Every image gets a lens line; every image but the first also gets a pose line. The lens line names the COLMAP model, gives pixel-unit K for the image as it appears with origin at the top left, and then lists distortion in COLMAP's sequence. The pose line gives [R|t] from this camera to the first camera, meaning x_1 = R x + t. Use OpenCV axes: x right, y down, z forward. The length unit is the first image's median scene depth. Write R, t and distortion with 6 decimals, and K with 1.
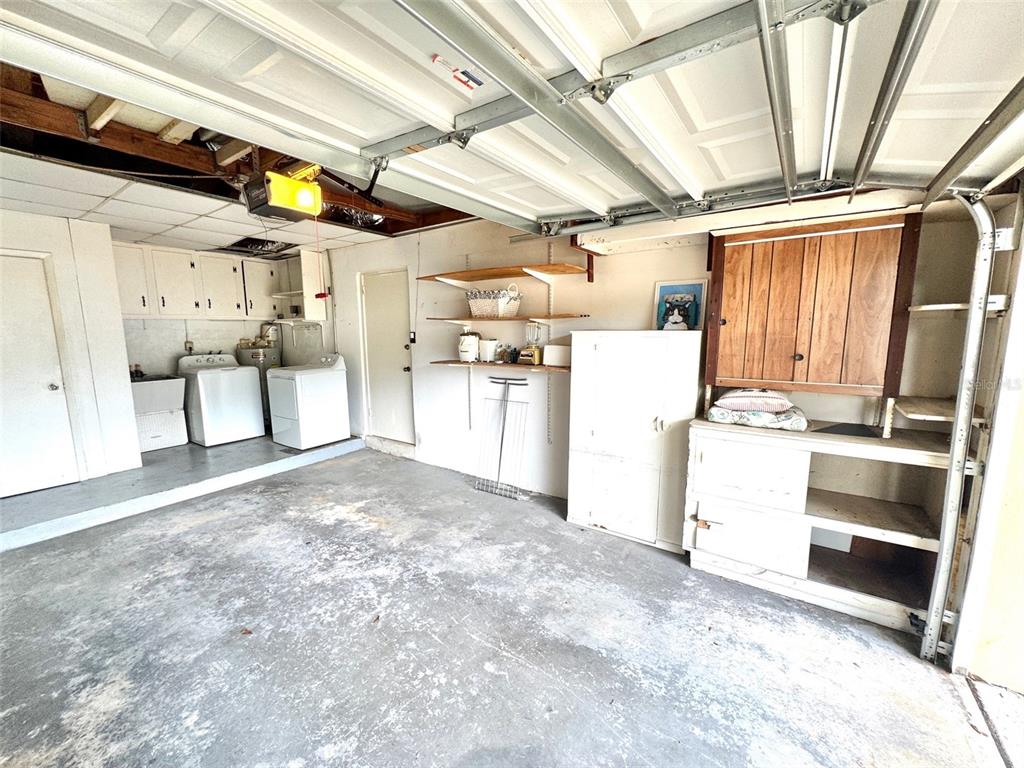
lens RADIAL K [[411.3, 0, 513.8], [0, 411.3, 385.7], [0, 0, 1]] dist [0.000611, -0.000041]
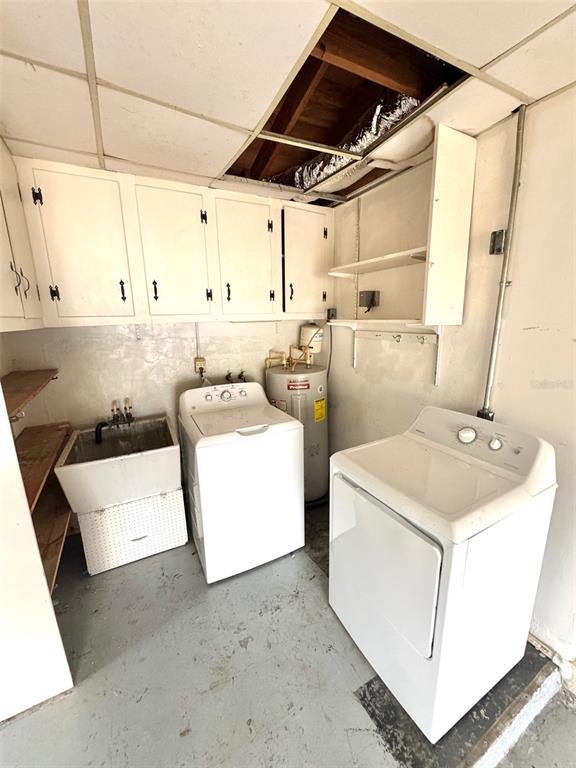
lens RADIAL K [[308.5, 0, 288.0], [0, 308.5, 383.3], [0, 0, 1]] dist [0.000611, -0.000041]
pose [[0.884424, 0.095661, -0.456776, -0.461131], [-0.056525, 0.993518, 0.098625, -0.121569], [0.463249, -0.061407, 0.884098, 0.652456]]
